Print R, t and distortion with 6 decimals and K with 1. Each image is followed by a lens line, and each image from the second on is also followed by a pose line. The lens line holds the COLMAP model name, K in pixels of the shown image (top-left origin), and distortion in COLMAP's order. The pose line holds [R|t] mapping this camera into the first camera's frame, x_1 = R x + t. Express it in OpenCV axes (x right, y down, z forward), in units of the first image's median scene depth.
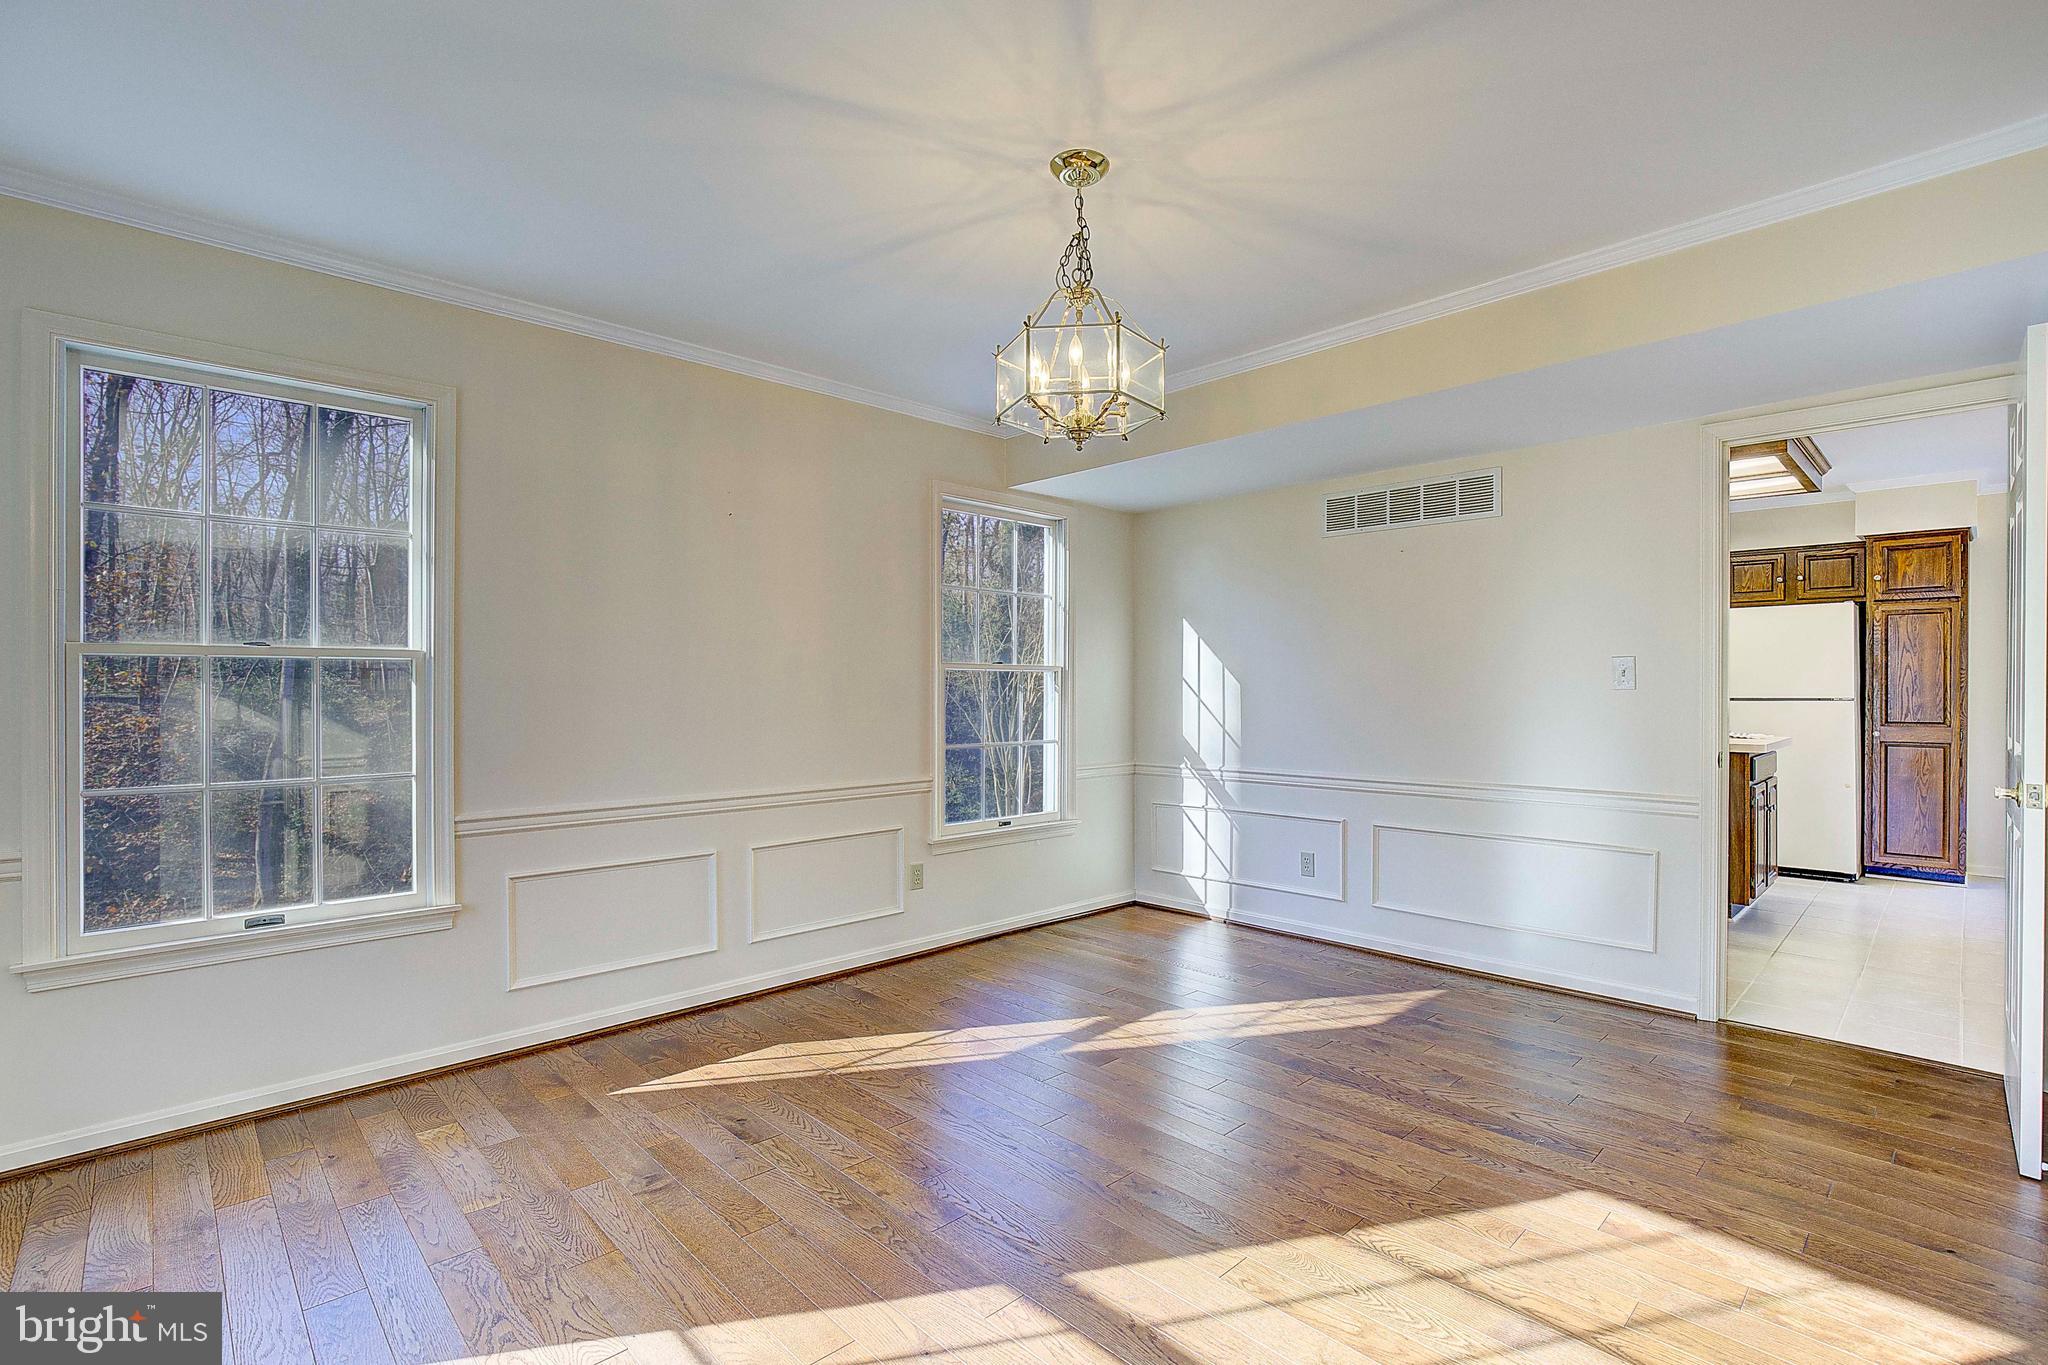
lens RADIAL K [[973.7, 0, 1024.0], [0, 973.7, 682.5], [0, 0, 1]] dist [-0.002506, -0.000601]
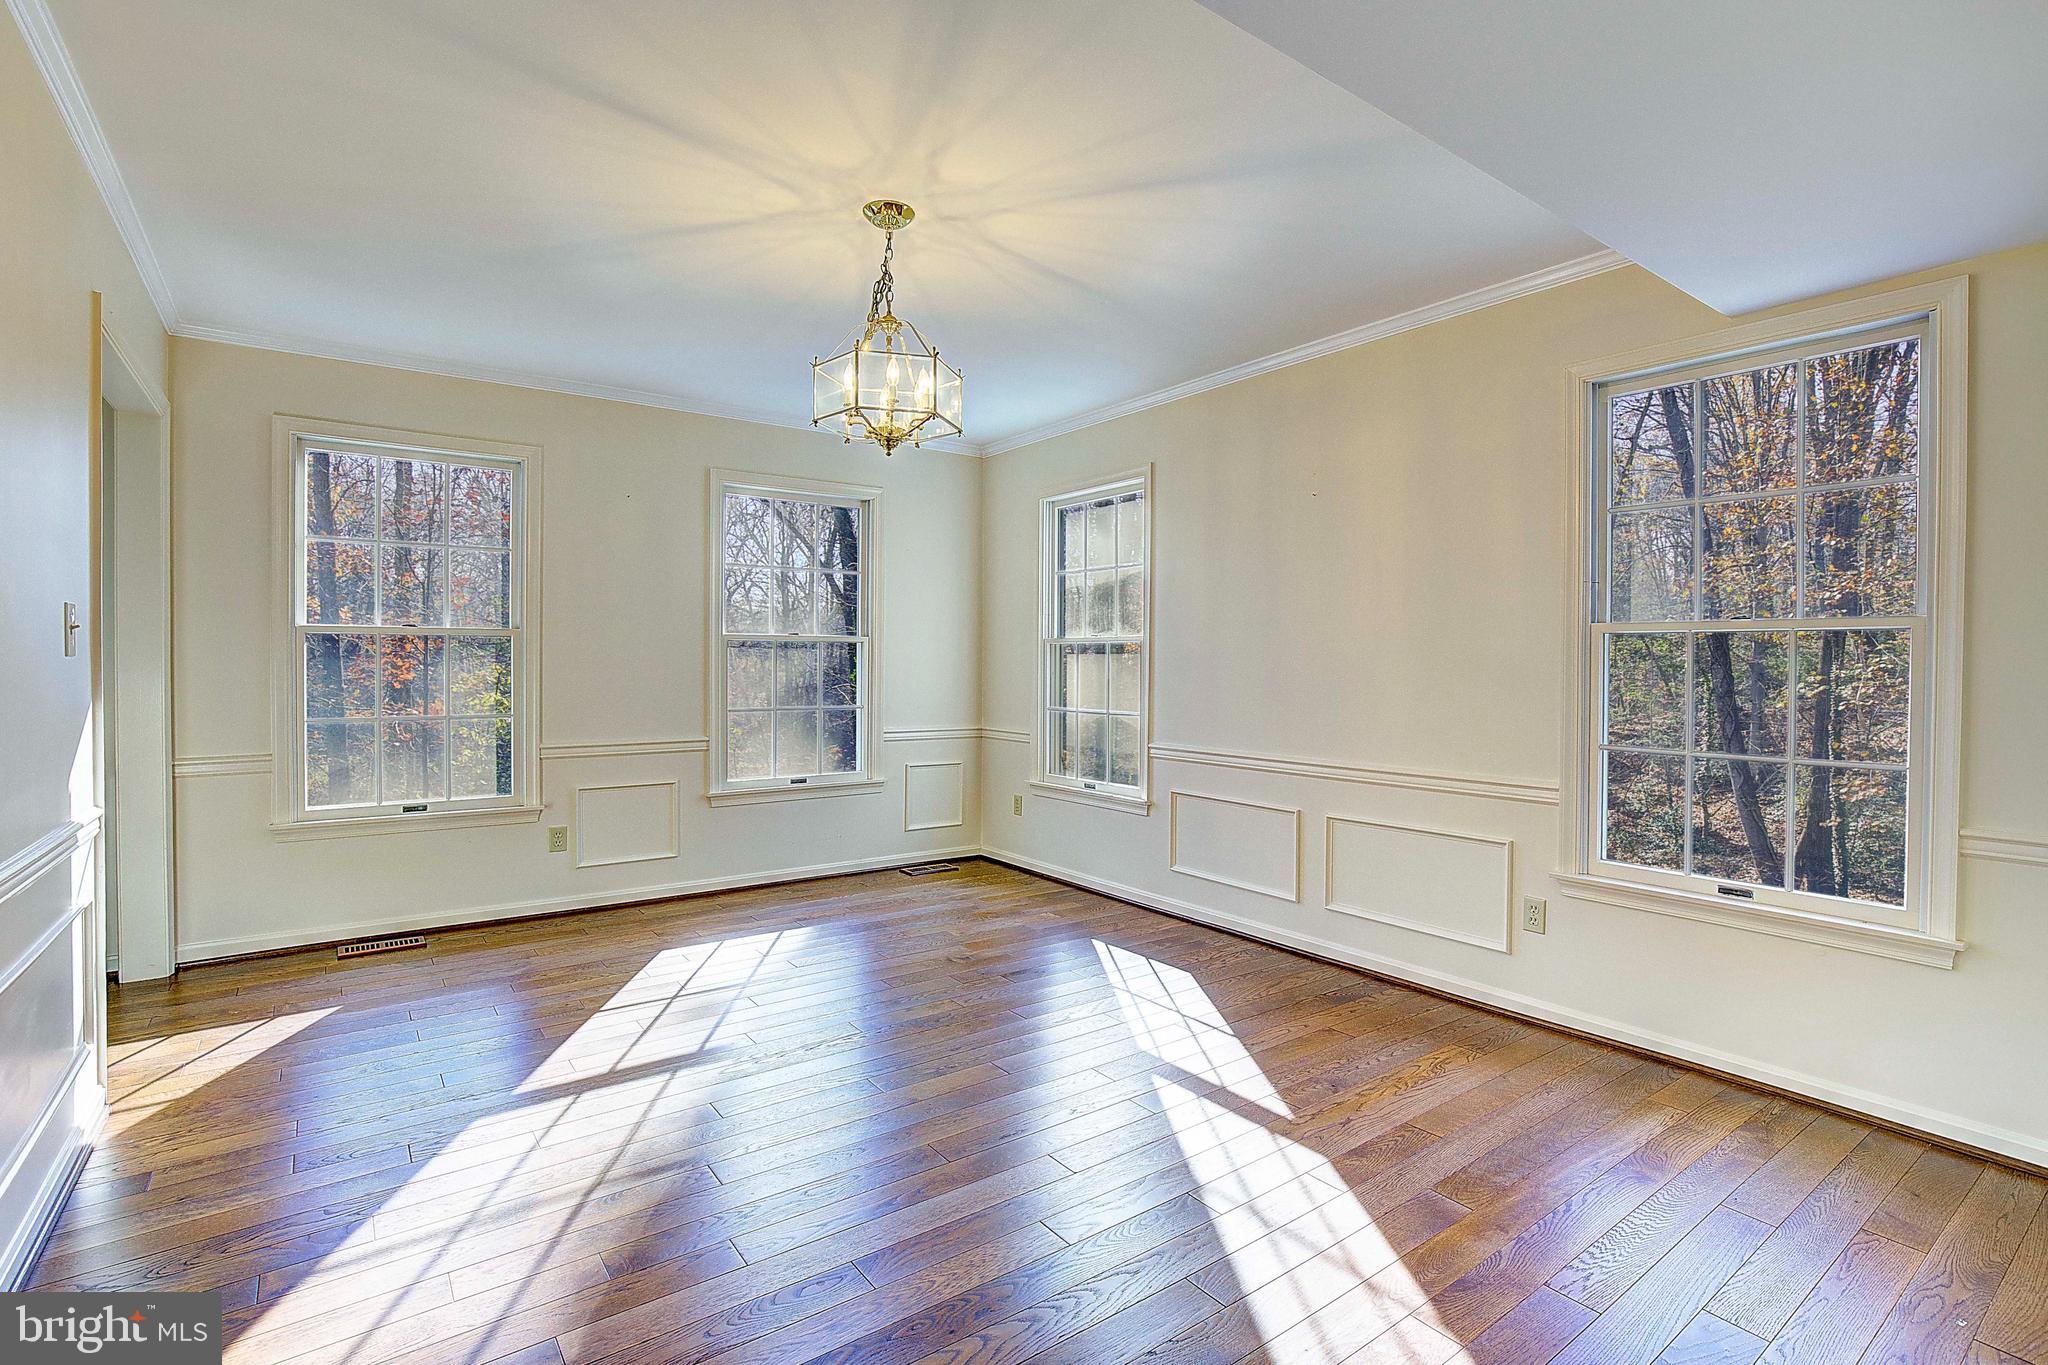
lens RADIAL K [[955.7, 0, 1024.0], [0, 955.7, 682.5], [0, 0, 1]] dist [0.096567, -0.000048]
pose [[-0.107874, 0.017039, -0.994018, 1.026145], [-0.002560, 0.999845, 0.017416, 0.019042], [0.994161, 0.004423, -0.107814, 1.071489]]
